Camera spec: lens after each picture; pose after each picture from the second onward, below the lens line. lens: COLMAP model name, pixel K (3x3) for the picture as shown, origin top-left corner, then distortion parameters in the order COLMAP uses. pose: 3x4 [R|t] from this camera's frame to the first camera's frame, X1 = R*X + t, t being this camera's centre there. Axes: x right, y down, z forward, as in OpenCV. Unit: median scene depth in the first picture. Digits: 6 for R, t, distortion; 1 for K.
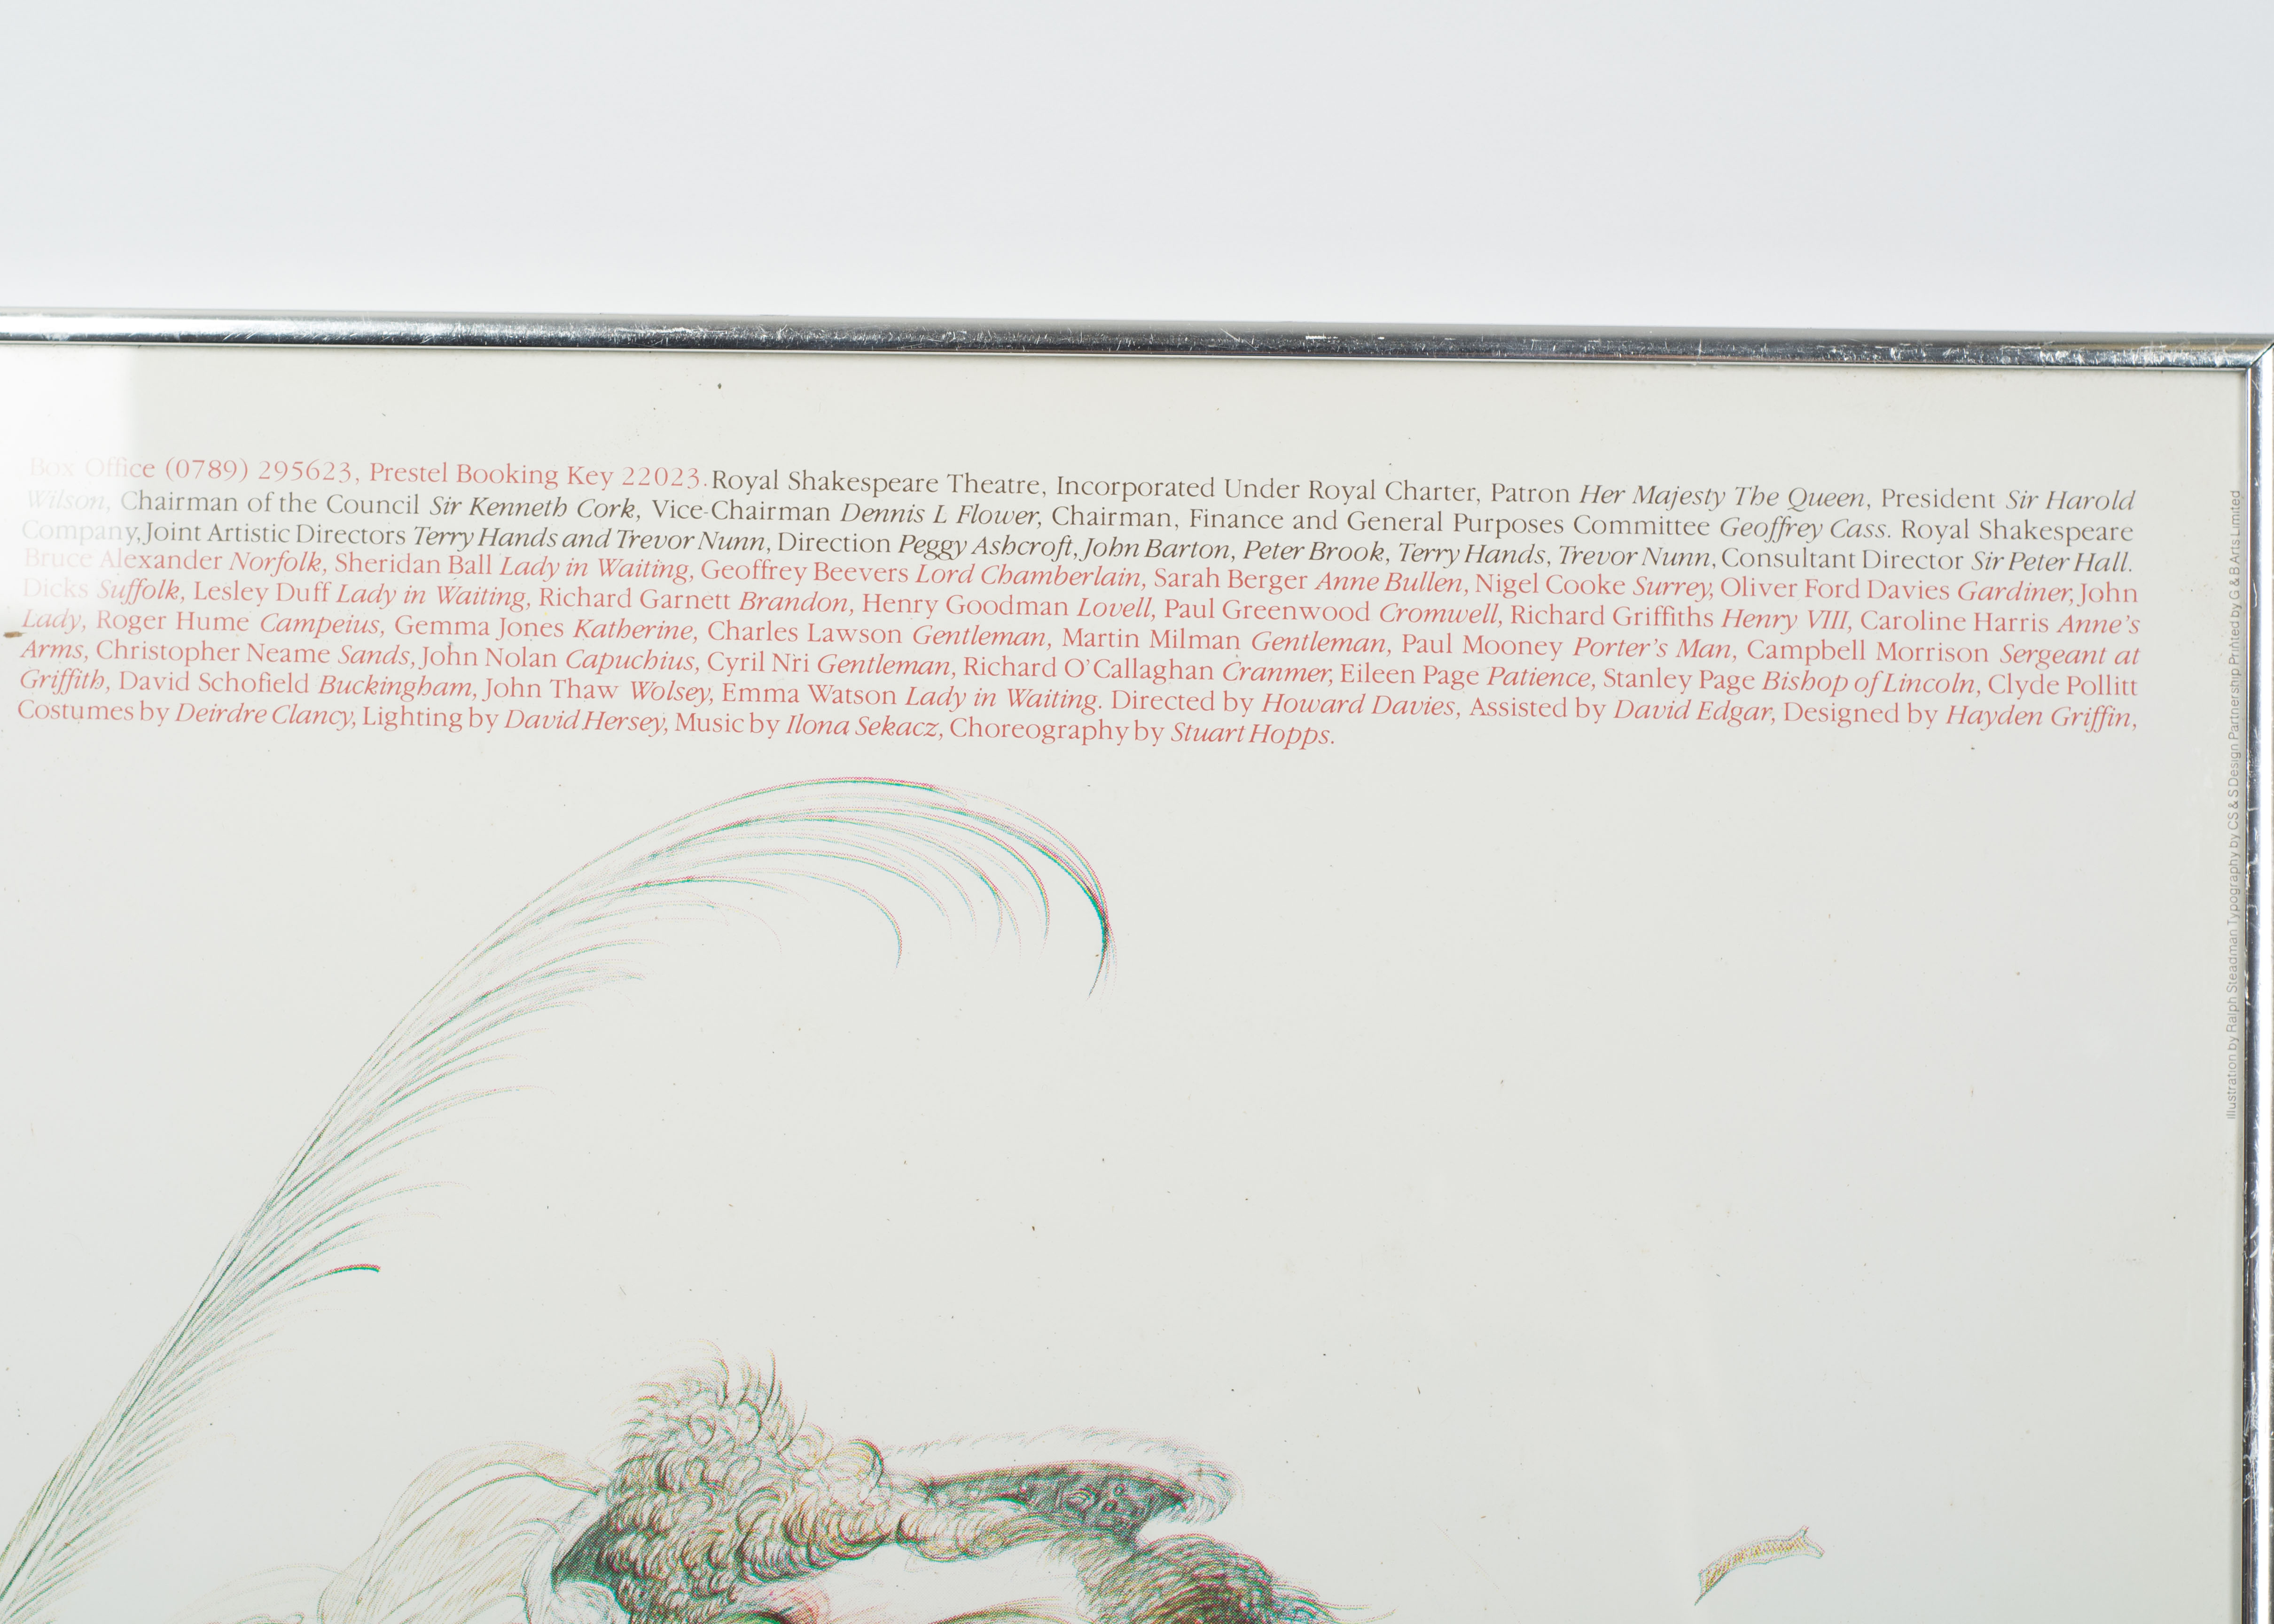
lens RADIAL K [[5843.4, 0, 1138.3], [0, 5843.4, 798.7], [0, 0, 1]] dist [0.001344, 0.000000]
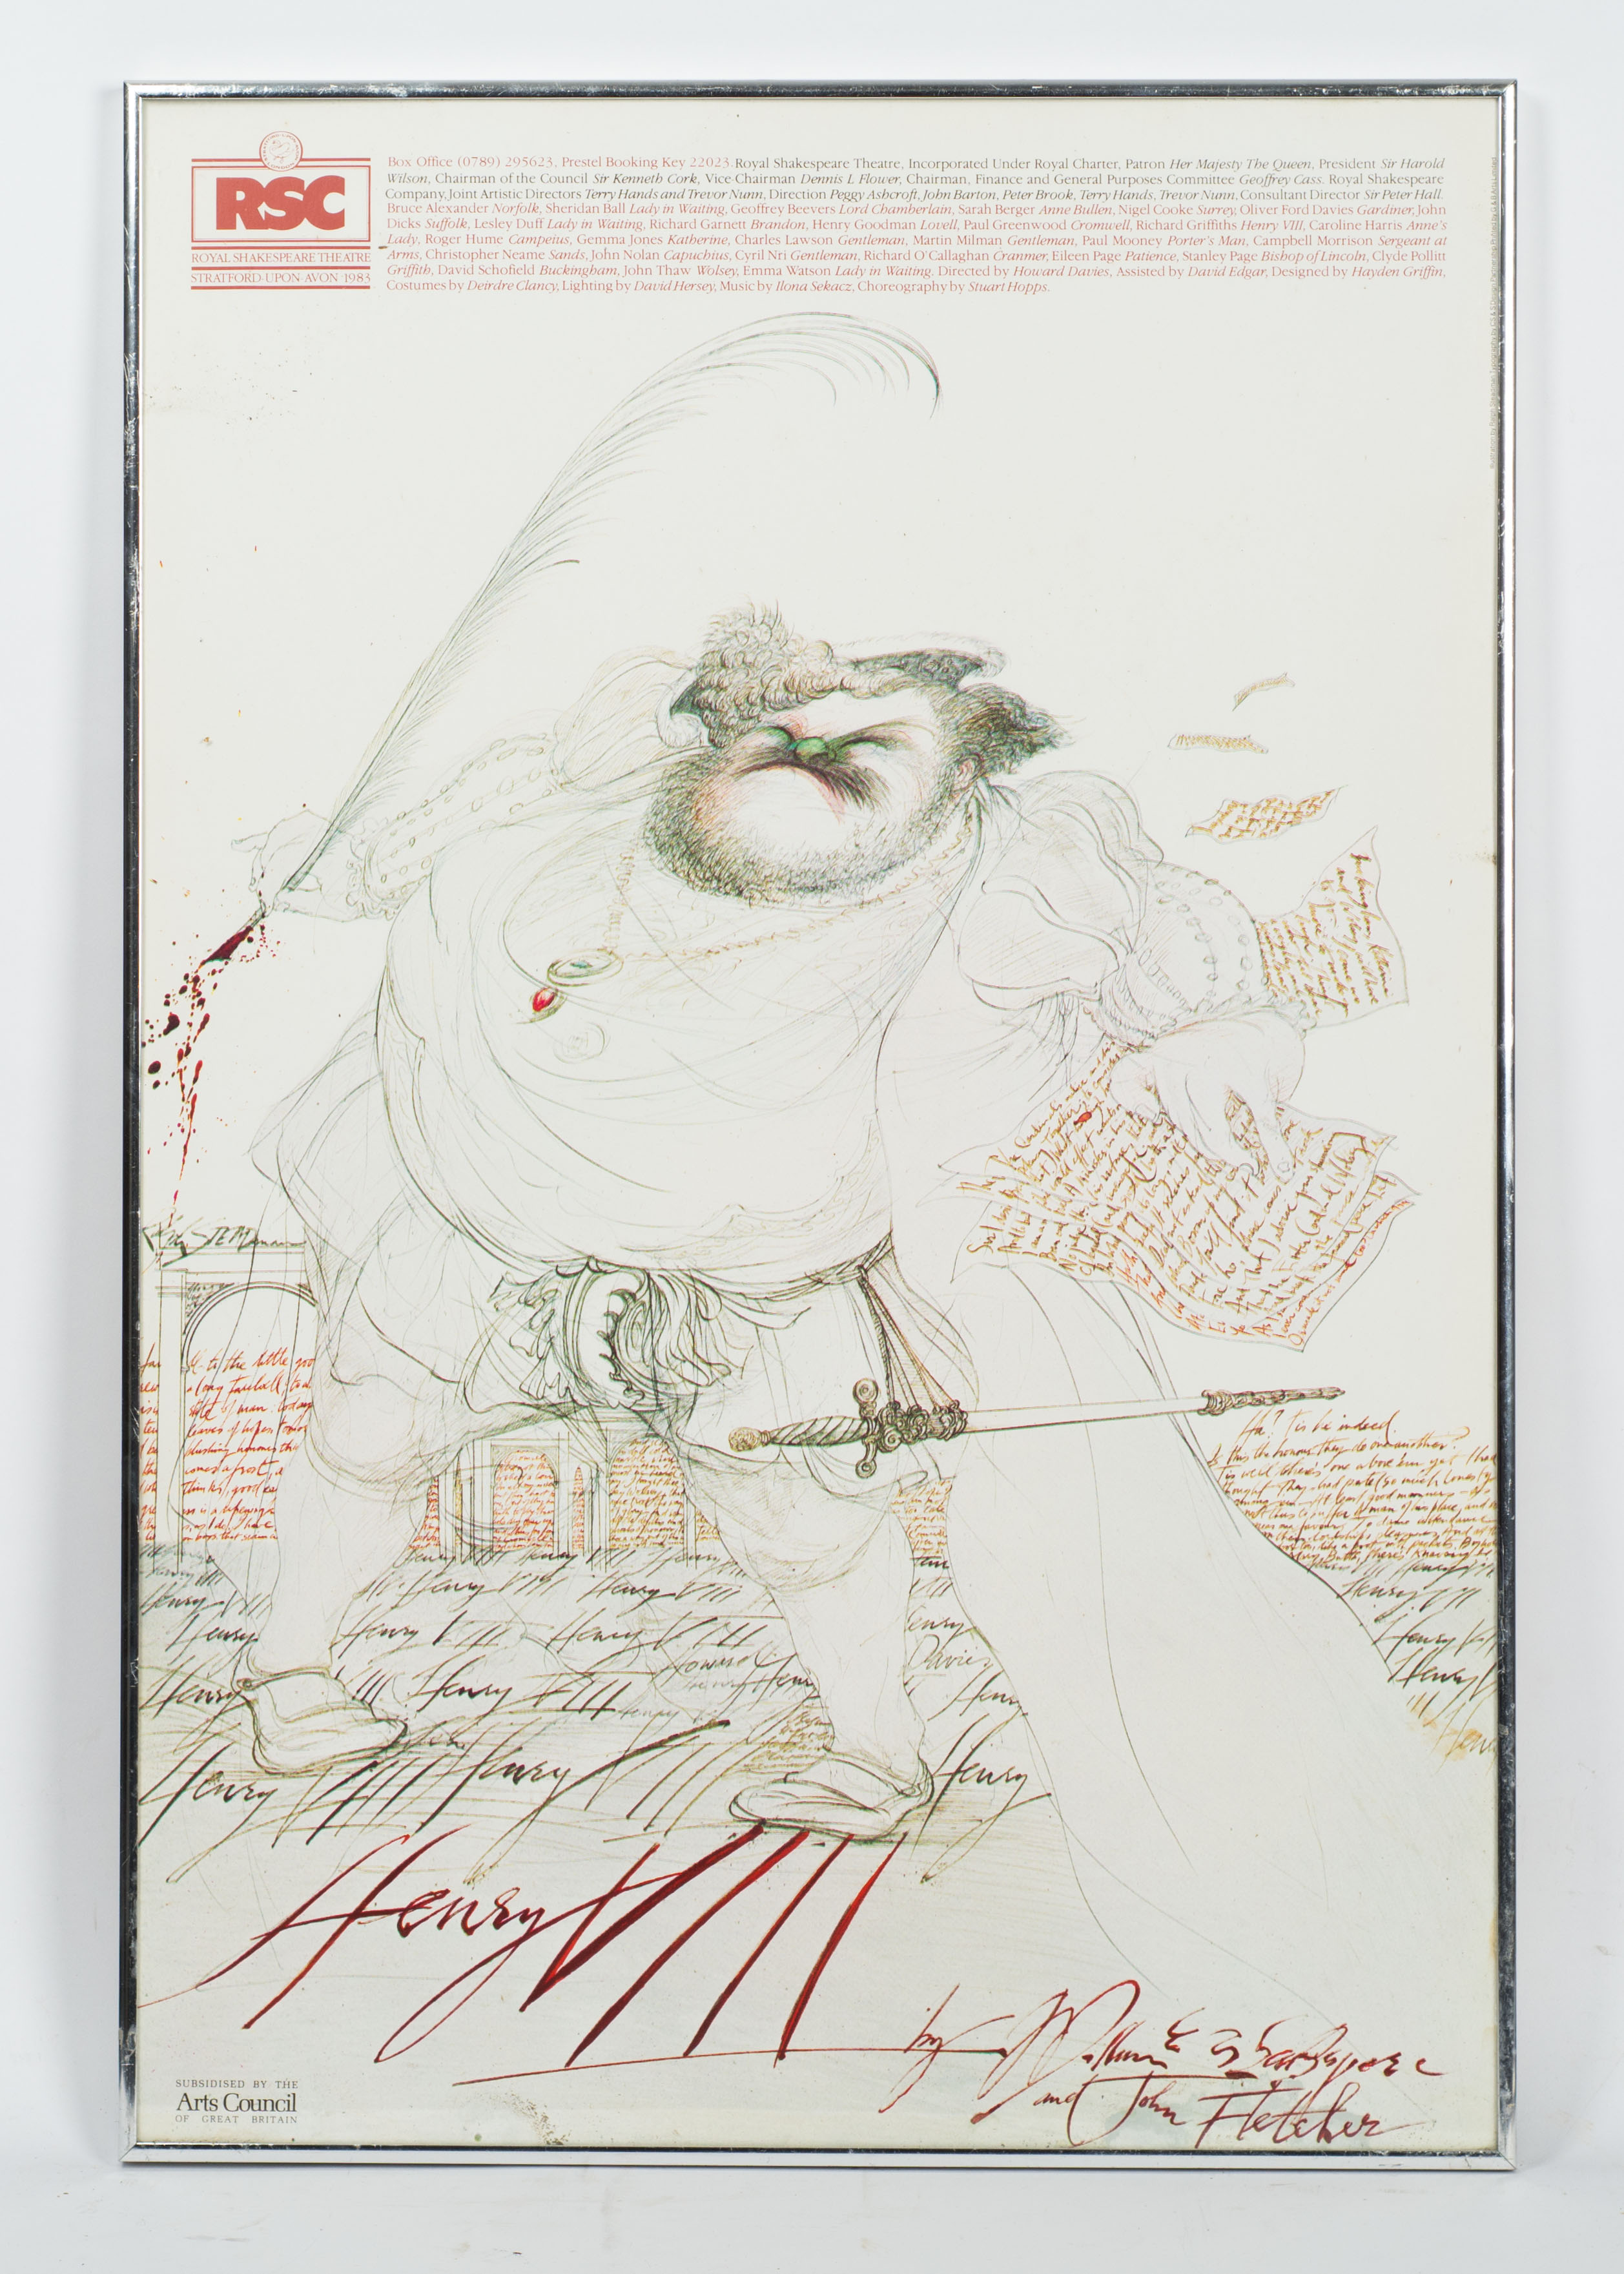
lens RADIAL K [[5843.1, 0, 800.2], [0, 5843.1, 1140.1], [0, 0, 1]] dist [0.001344, 0.000000]
pose [[0.999194, -0.019799, 0.034923, -0.128474], [0.016221, 0.994865, 0.099905, 0.078992], [-0.036722, -0.099258, 0.994384, -1.028123]]
